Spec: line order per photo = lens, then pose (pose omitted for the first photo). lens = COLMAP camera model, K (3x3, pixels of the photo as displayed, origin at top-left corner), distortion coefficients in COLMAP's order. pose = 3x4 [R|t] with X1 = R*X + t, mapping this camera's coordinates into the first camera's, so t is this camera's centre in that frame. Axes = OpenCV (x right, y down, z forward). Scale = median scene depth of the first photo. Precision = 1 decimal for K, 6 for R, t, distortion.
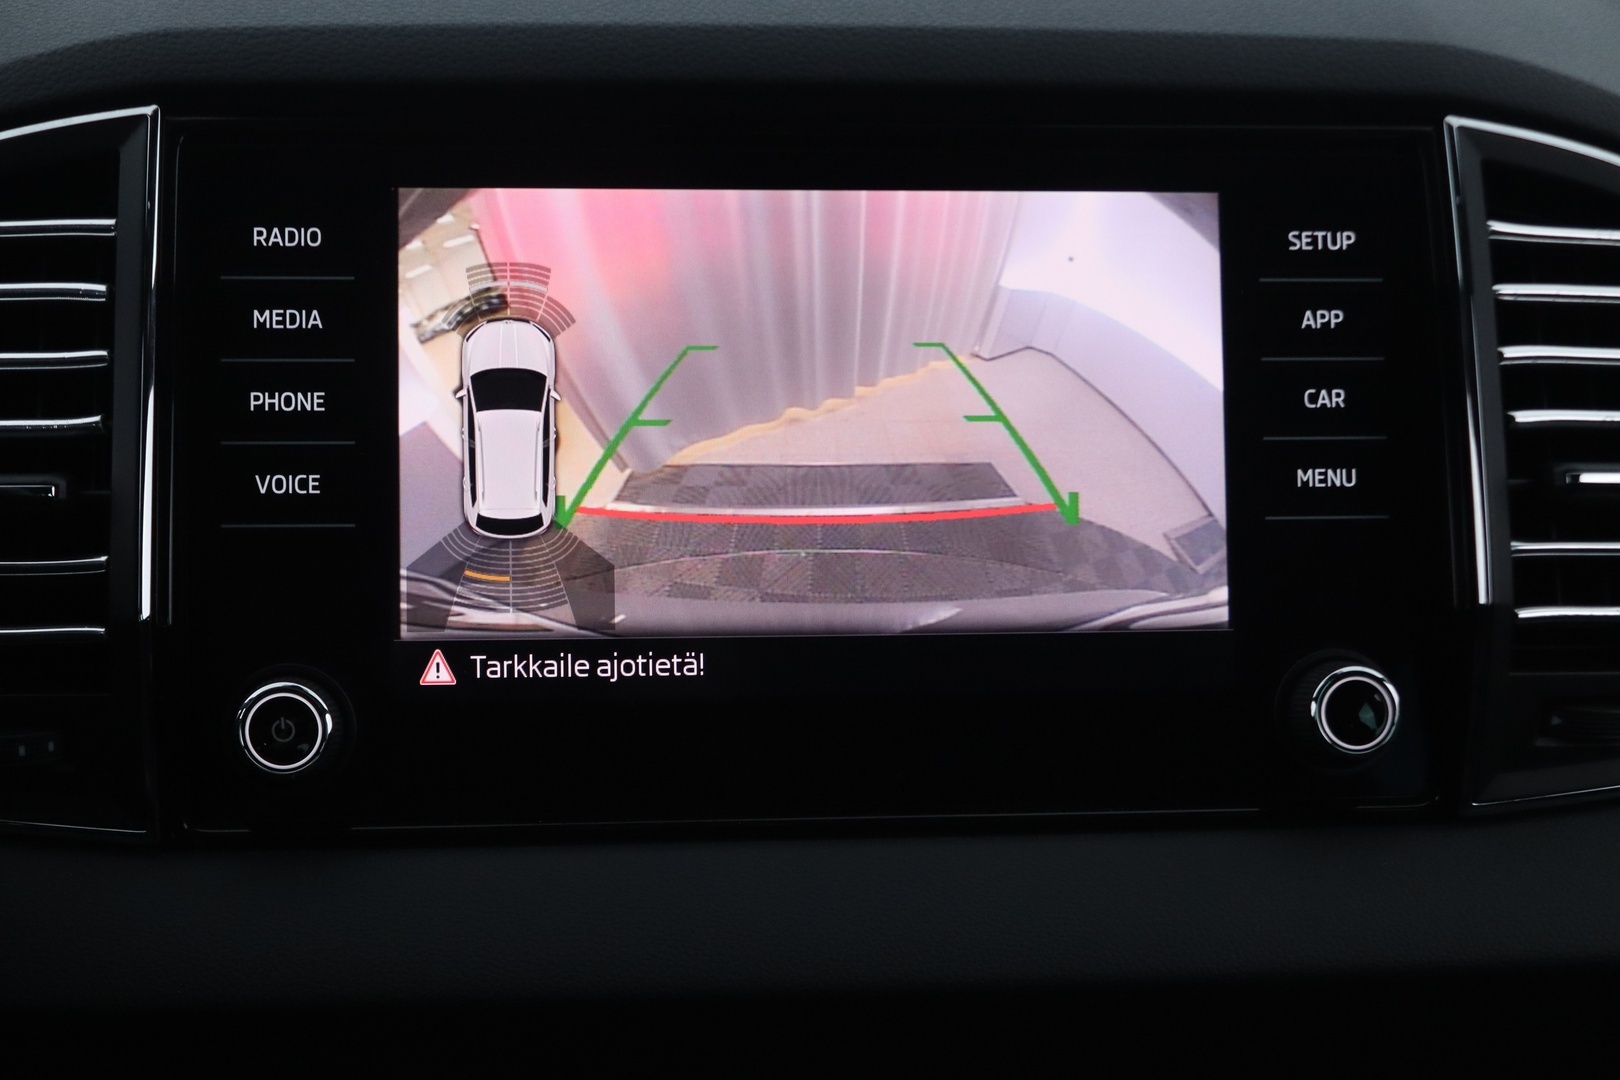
lens RADIAL K [[2577.0, 0, 795.8], [0, 2577.0, 538.2], [0, 0, 1]] dist [0.036702, 0.000000]
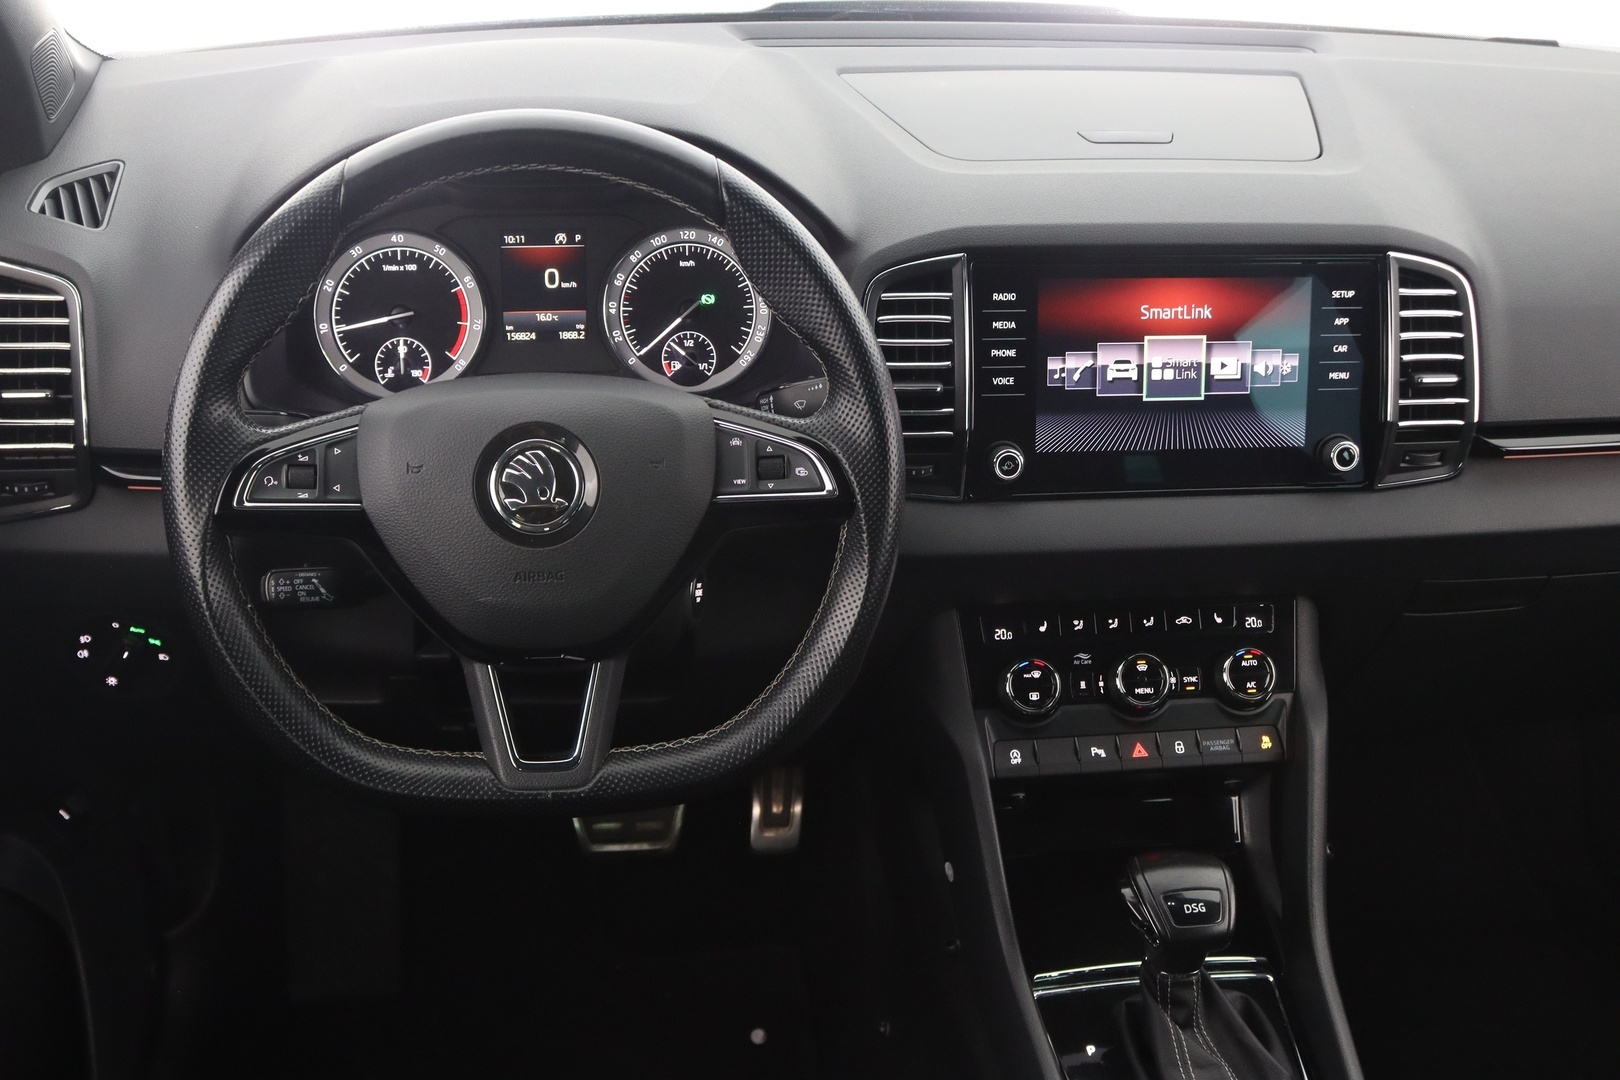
lens RADIAL K [[1641.3, 0, 813.4], [0, 1641.3, 585.4], [0, 0, 1]] dist [-0.076824, 0.000000]
pose [[0.999829, 0.001543, 0.018454, -0.445533], [-0.006171, 0.967328, 0.253451, -0.268014], [-0.017460, -0.253522, 0.967172, -0.883897]]
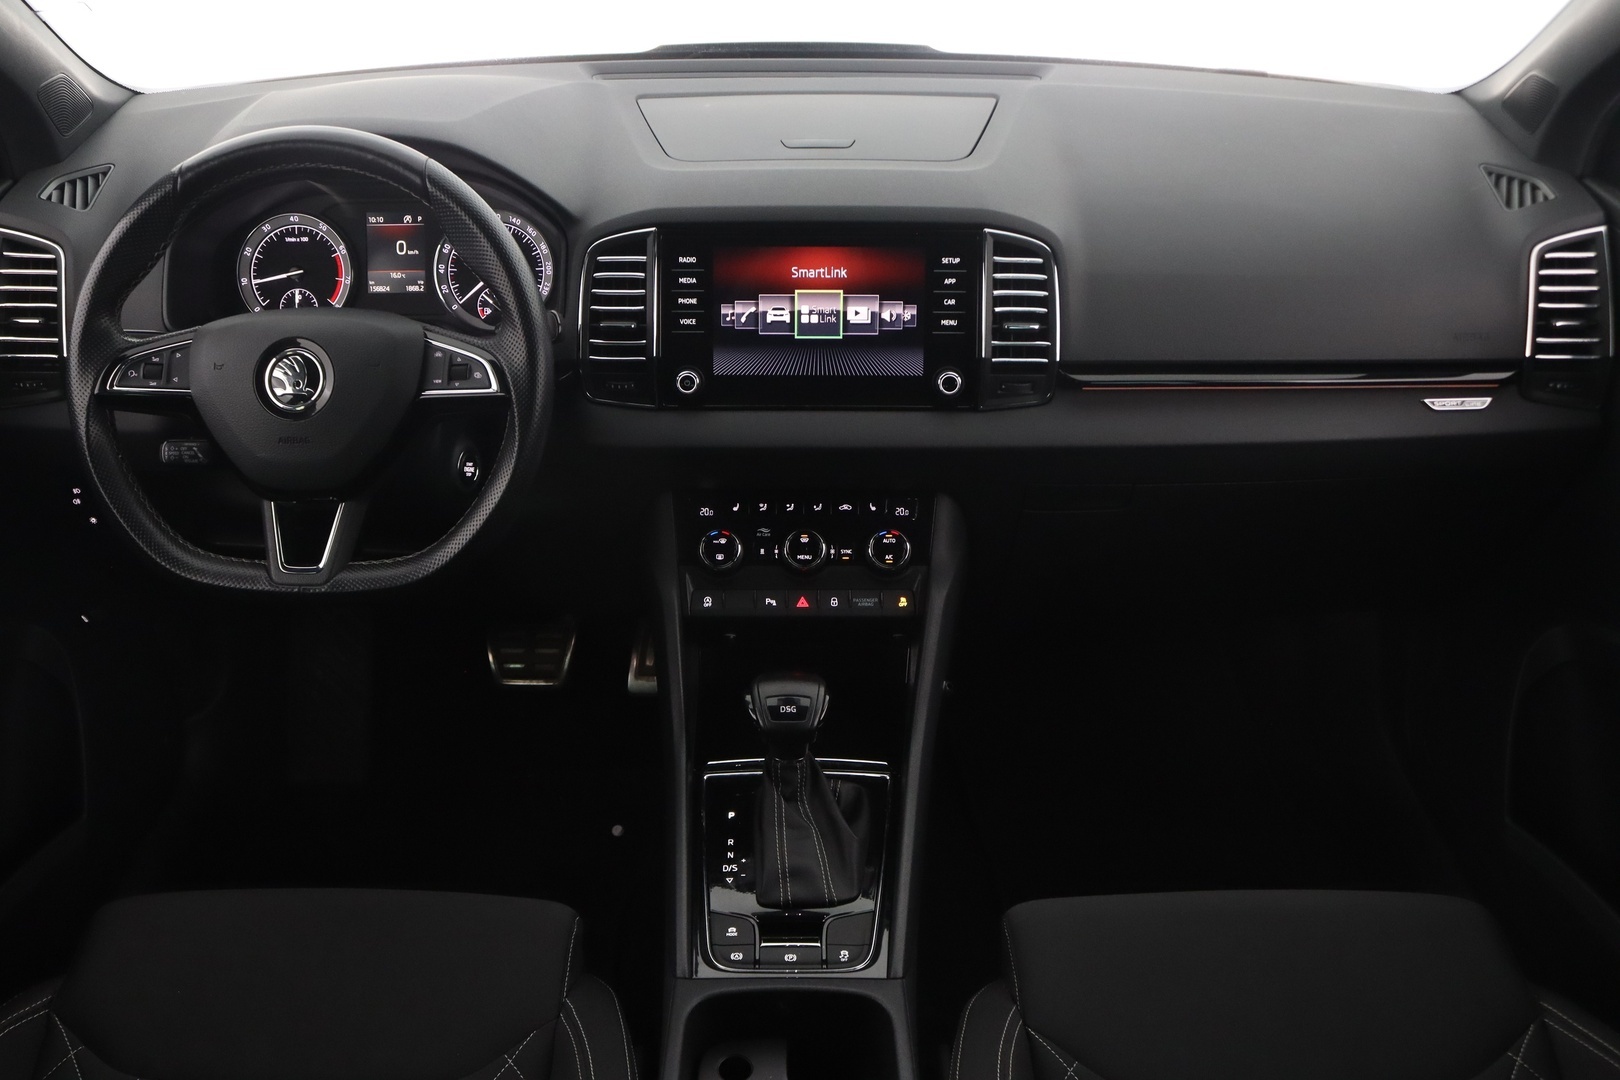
lens RADIAL K [[1425.6, 0, 802.9], [0, 1425.6, 579.1], [0, 0, 1]] dist [-0.109618, 0.058798]
pose [[0.992079, 0.043968, -0.117670, 0.263766], [-0.010110, 0.961650, 0.274093, -0.243974], [0.125209, -0.270732, 0.954477, -1.221907]]
